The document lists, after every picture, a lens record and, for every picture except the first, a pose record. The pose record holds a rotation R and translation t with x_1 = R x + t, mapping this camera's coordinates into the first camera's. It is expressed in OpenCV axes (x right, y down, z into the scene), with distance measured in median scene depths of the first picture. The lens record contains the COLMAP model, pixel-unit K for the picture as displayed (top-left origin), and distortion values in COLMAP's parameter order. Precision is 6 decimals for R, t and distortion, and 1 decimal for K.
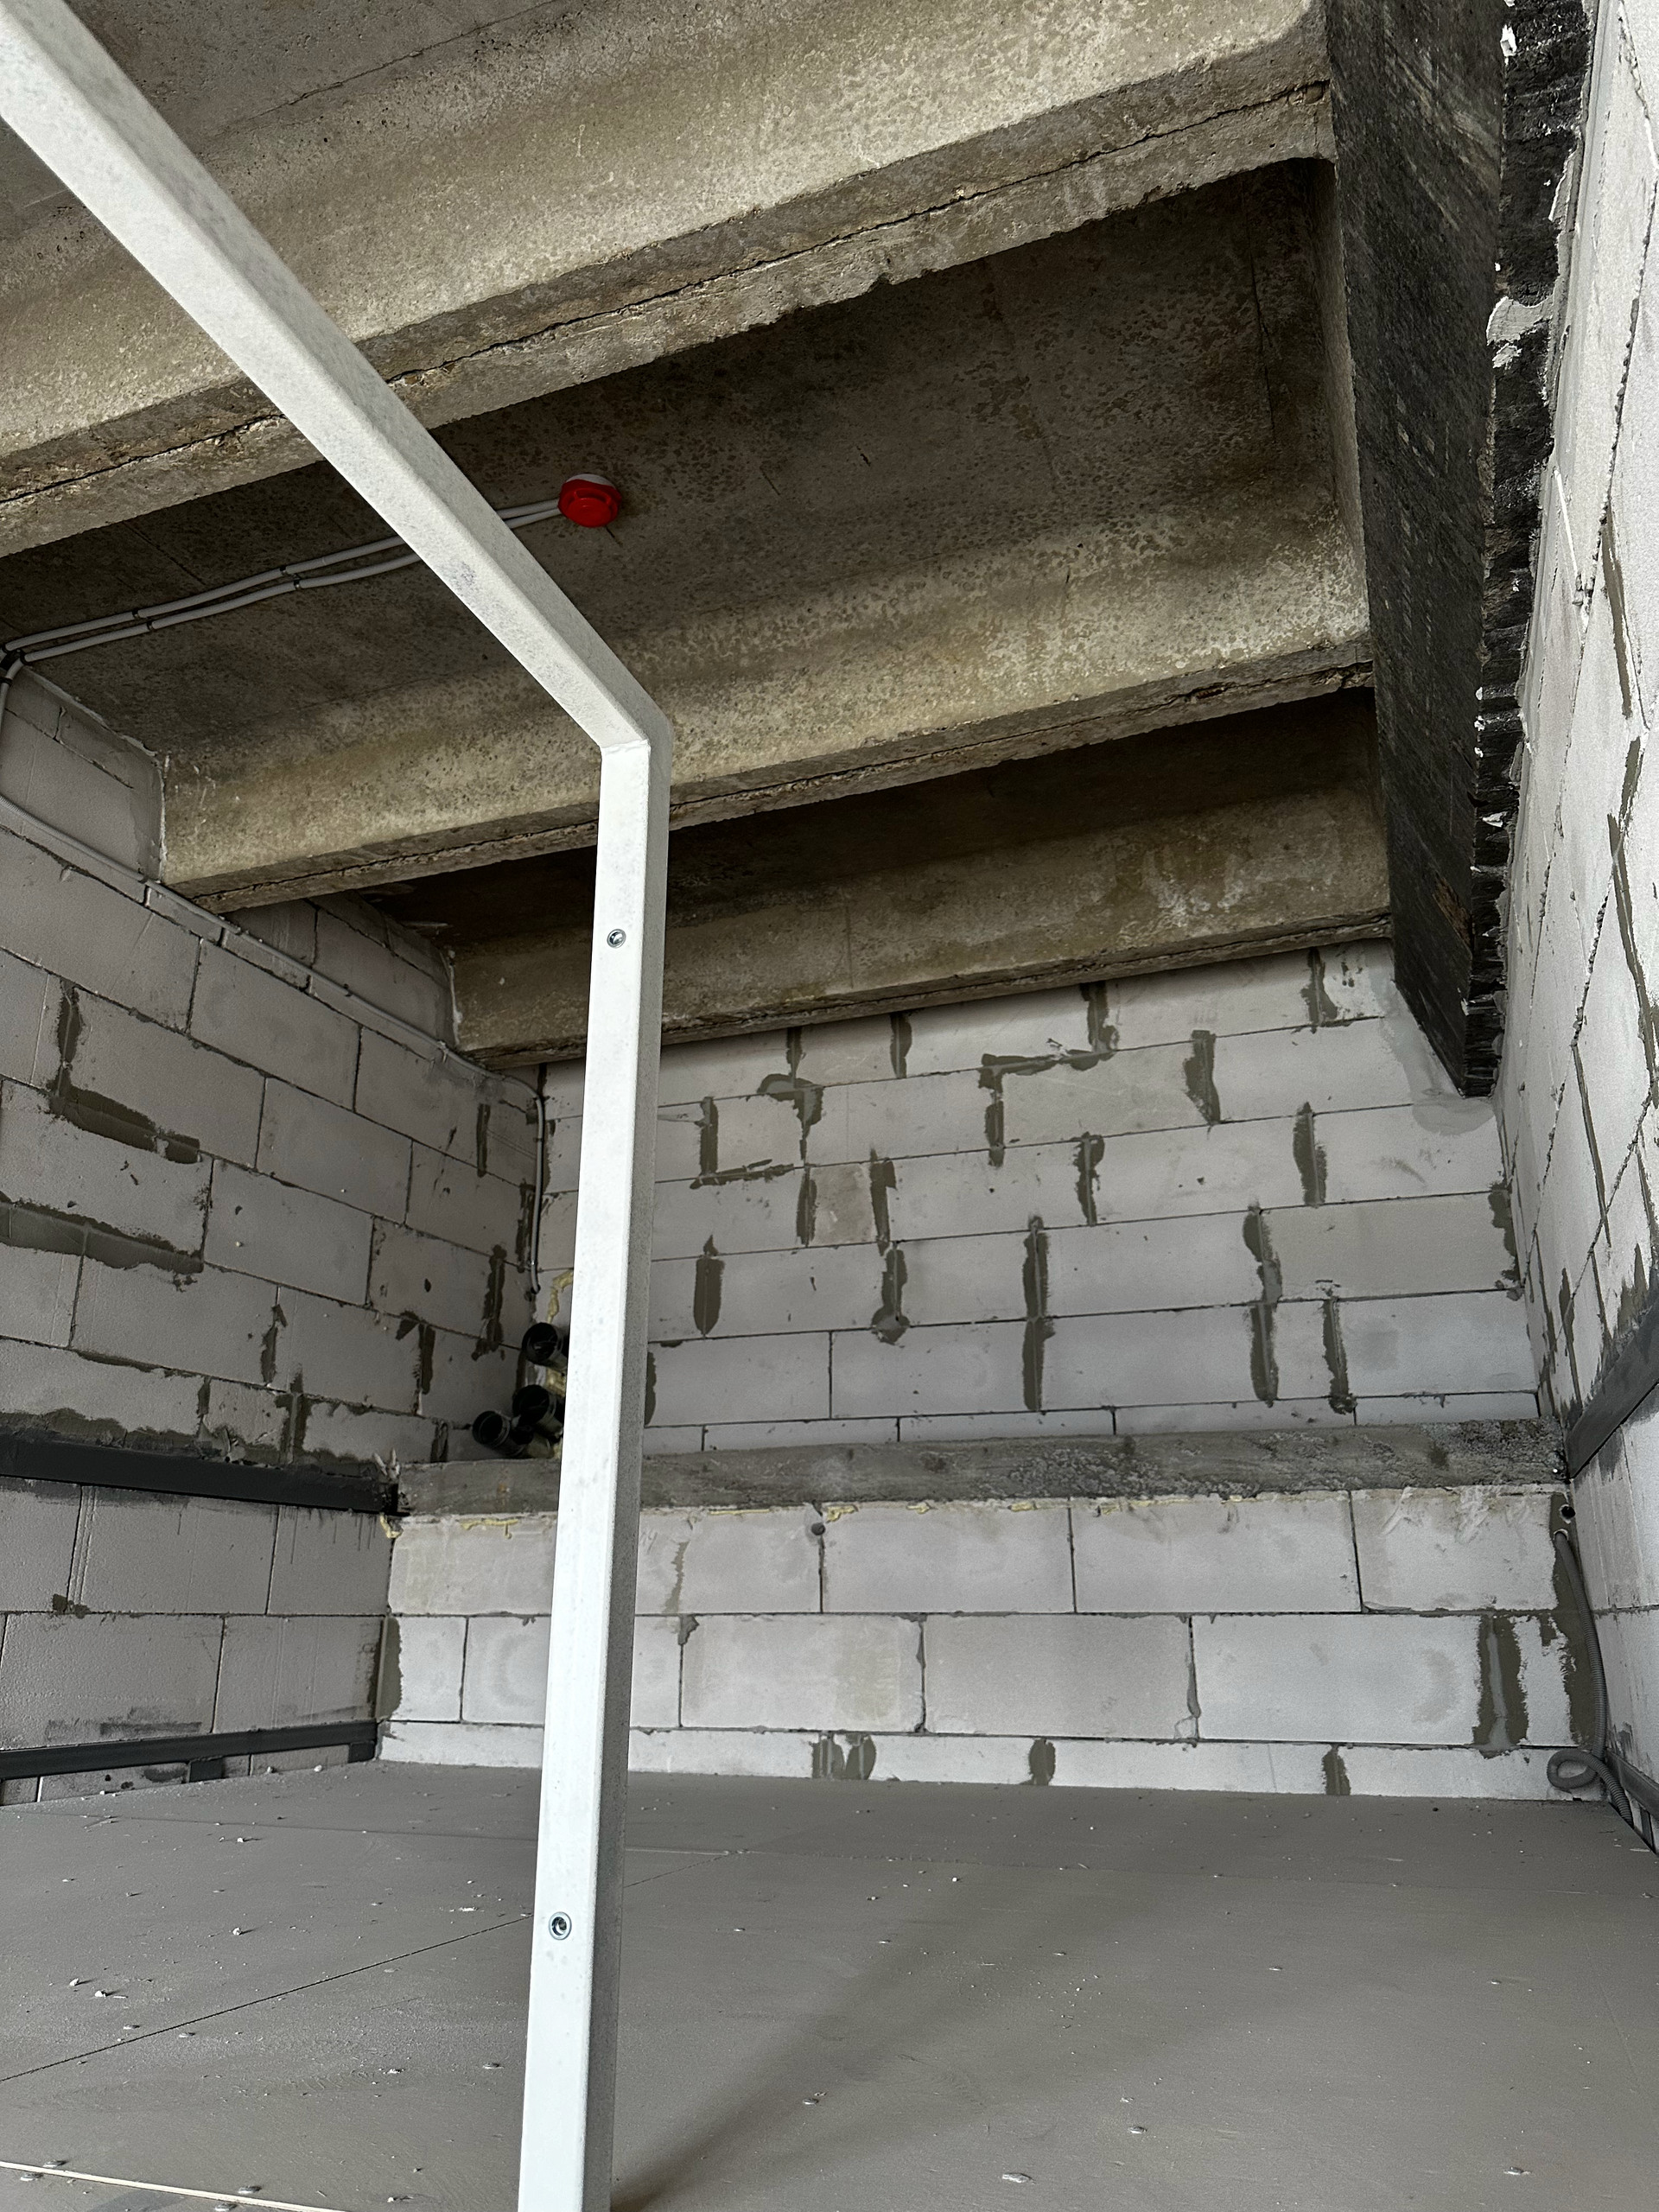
lens RADIAL K [[1542.8, 0, 821.6], [0, 1542.8, 1116.7], [0, 0, 1]] dist [0.159980, -0.320634]
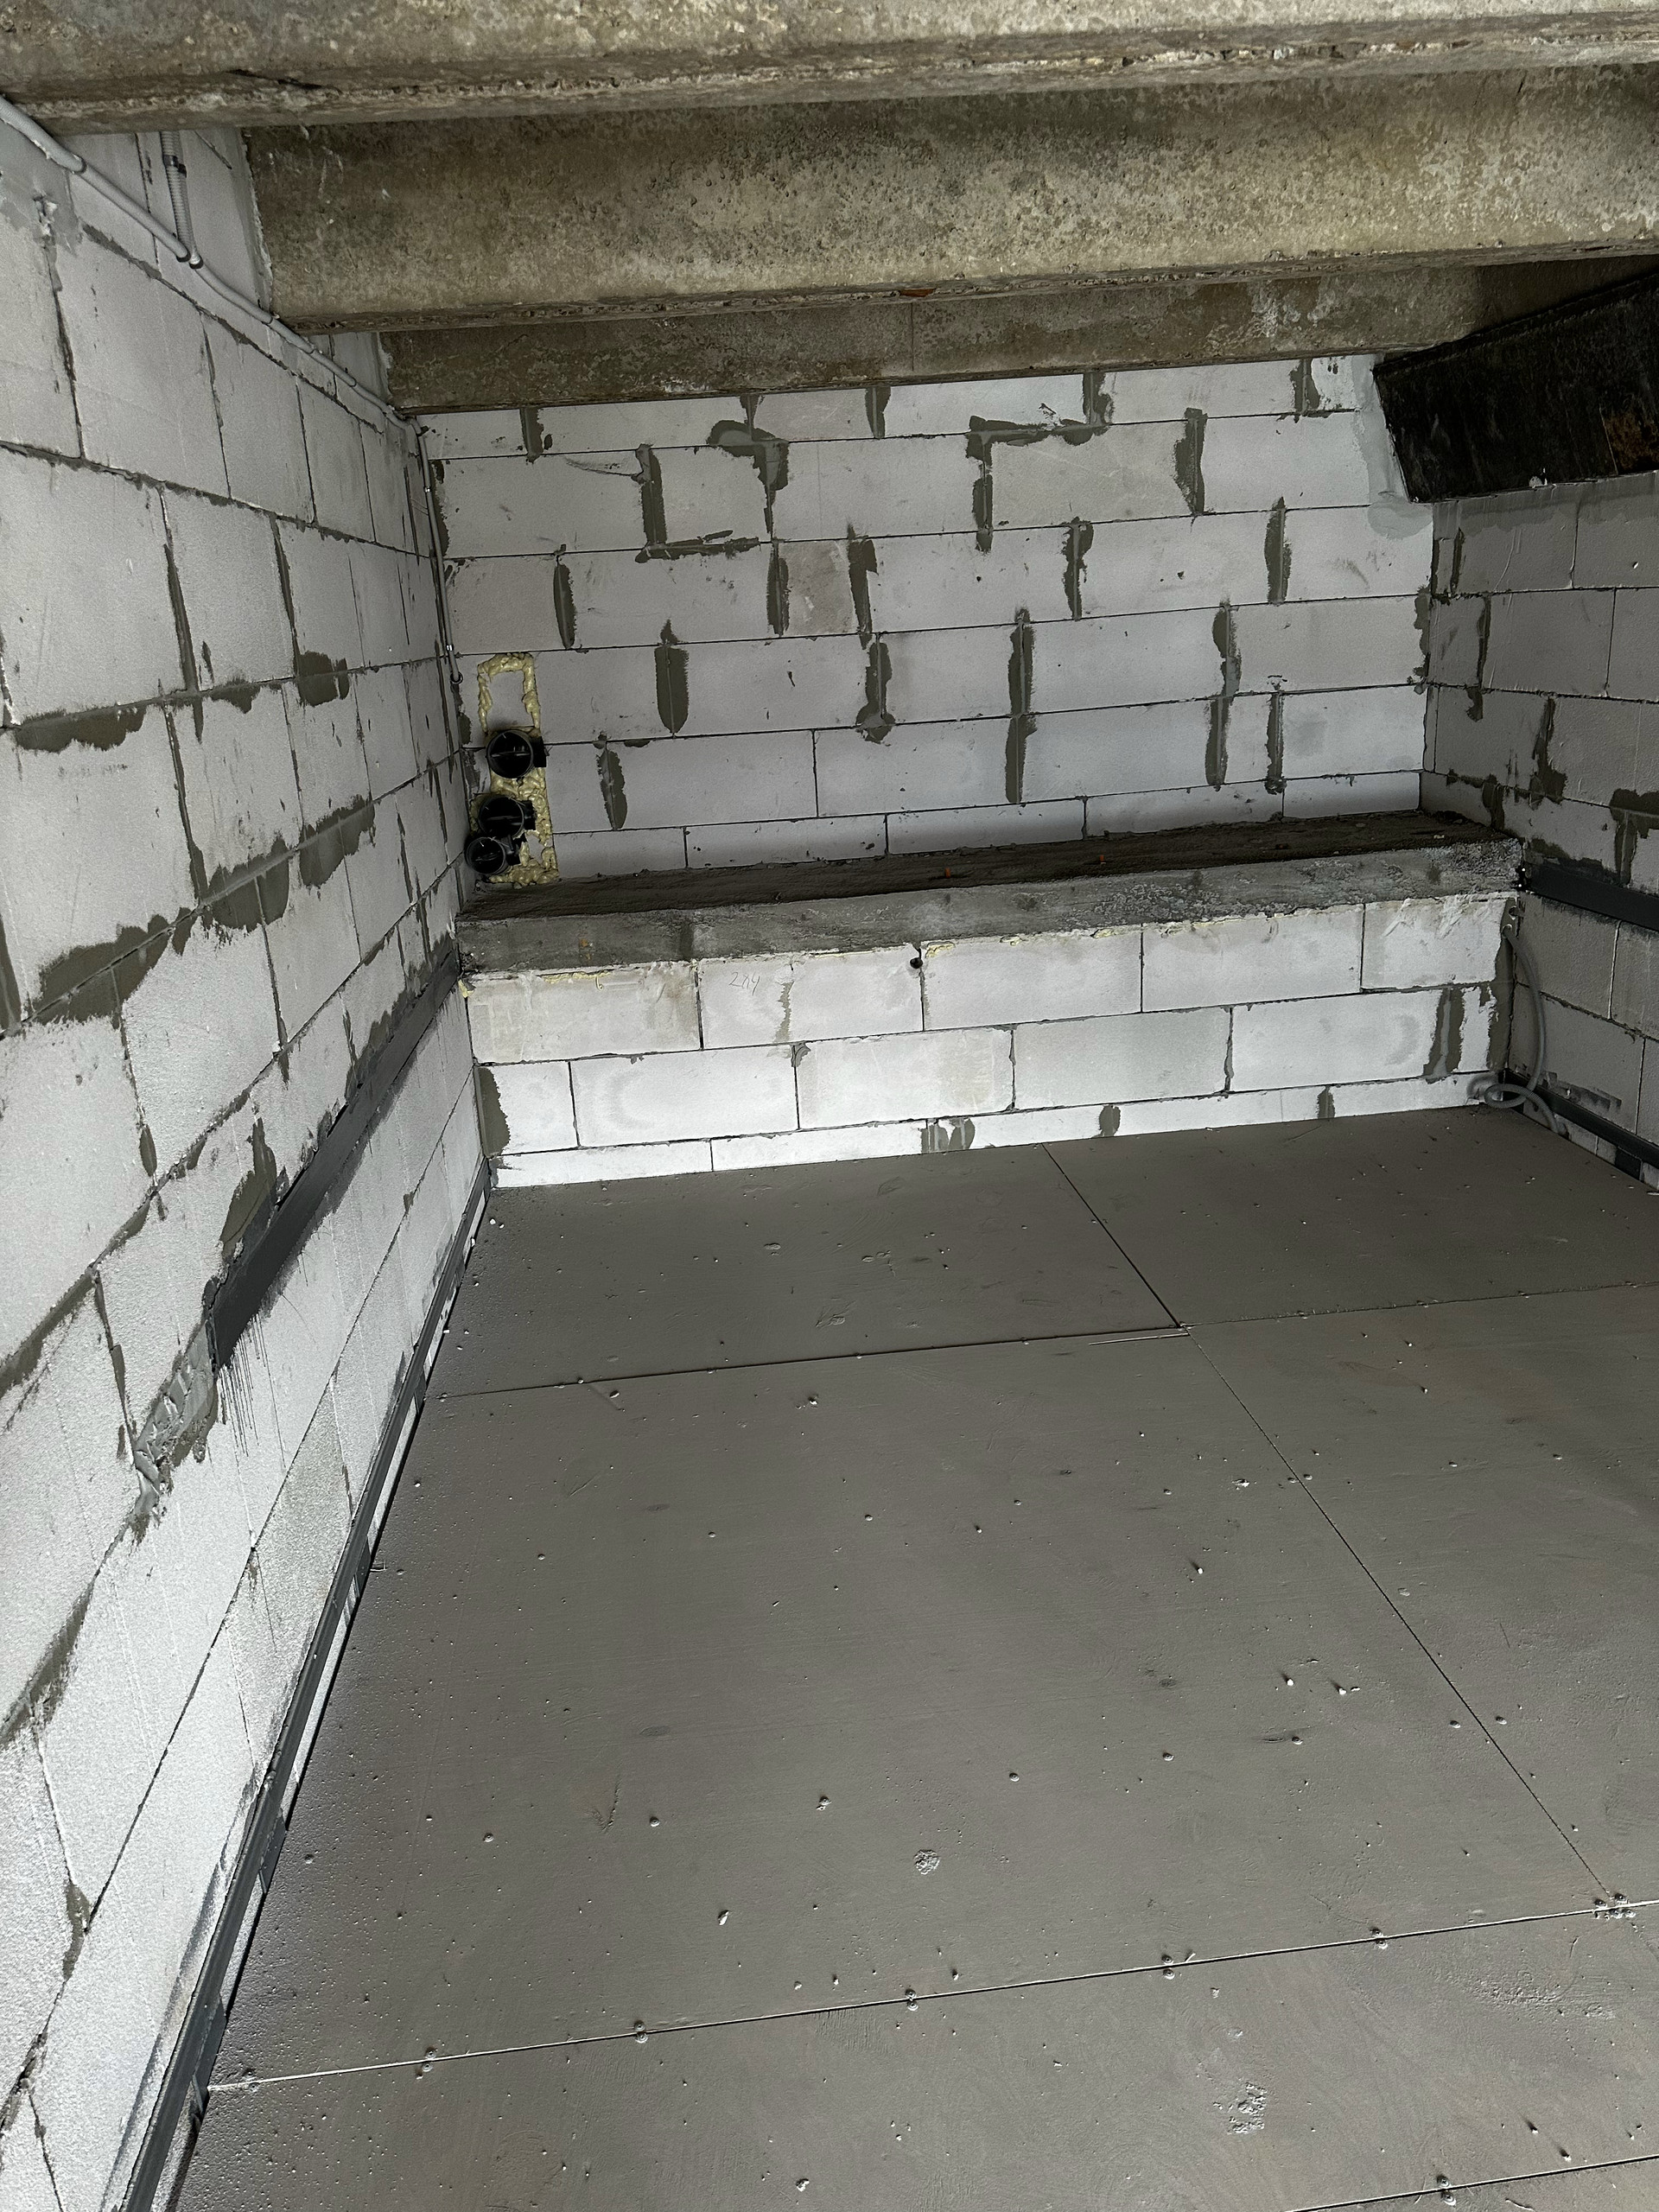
lens RADIAL K [[1569.3, 0, 817.7], [0, 1569.3, 1099.5], [0, 0, 1]] dist [0.165107, -0.186033]
pose [[0.894214, -0.179787, 0.409949, -0.518827], [-0.081219, 0.835438, 0.543550, -0.248914], [-0.440210, -0.519346, 0.732458, 0.142196]]
